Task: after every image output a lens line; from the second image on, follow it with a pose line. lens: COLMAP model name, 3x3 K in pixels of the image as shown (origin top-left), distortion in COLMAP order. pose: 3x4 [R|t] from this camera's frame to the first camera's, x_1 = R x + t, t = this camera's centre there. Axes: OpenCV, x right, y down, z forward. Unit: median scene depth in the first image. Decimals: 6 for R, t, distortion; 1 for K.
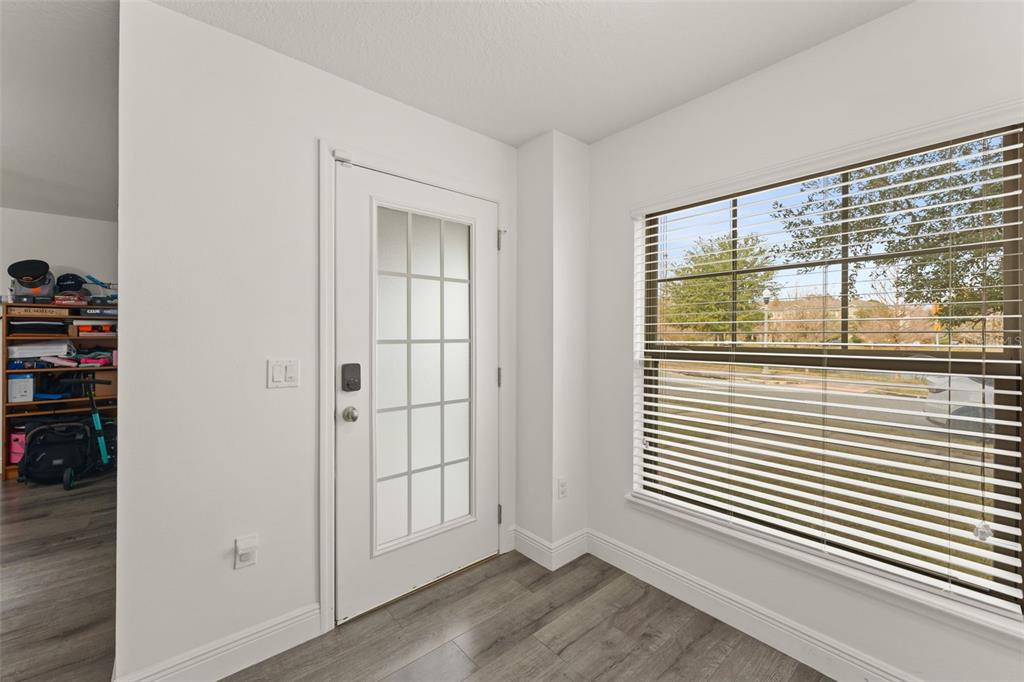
lens RADIAL K [[408.3, 0, 508.6], [0, 408.3, 334.4], [0, 0, 1]] dist [0.000198, -0.000156]
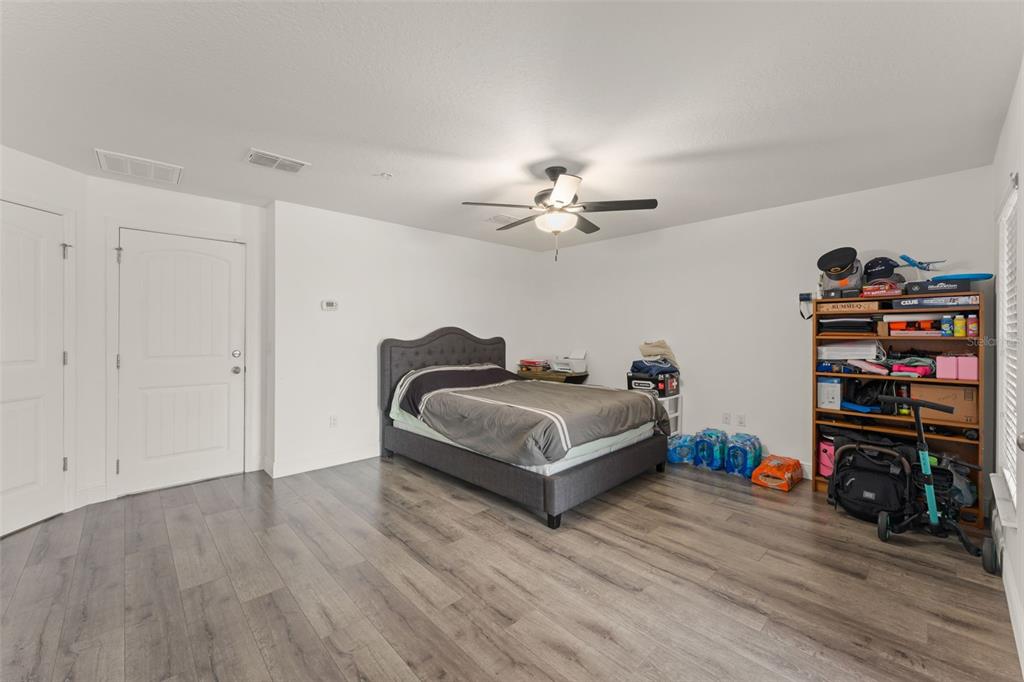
lens RADIAL K [[408.3, 0, 508.6], [0, 408.3, 334.4], [0, 0, 1]] dist [0.000198, -0.000156]
pose [[0.051840, 0.001813, -0.998654, -0.331045], [0.001074, 0.999998, 0.001871, -0.000372], [0.998655, -0.001170, 0.051838, 0.247621]]
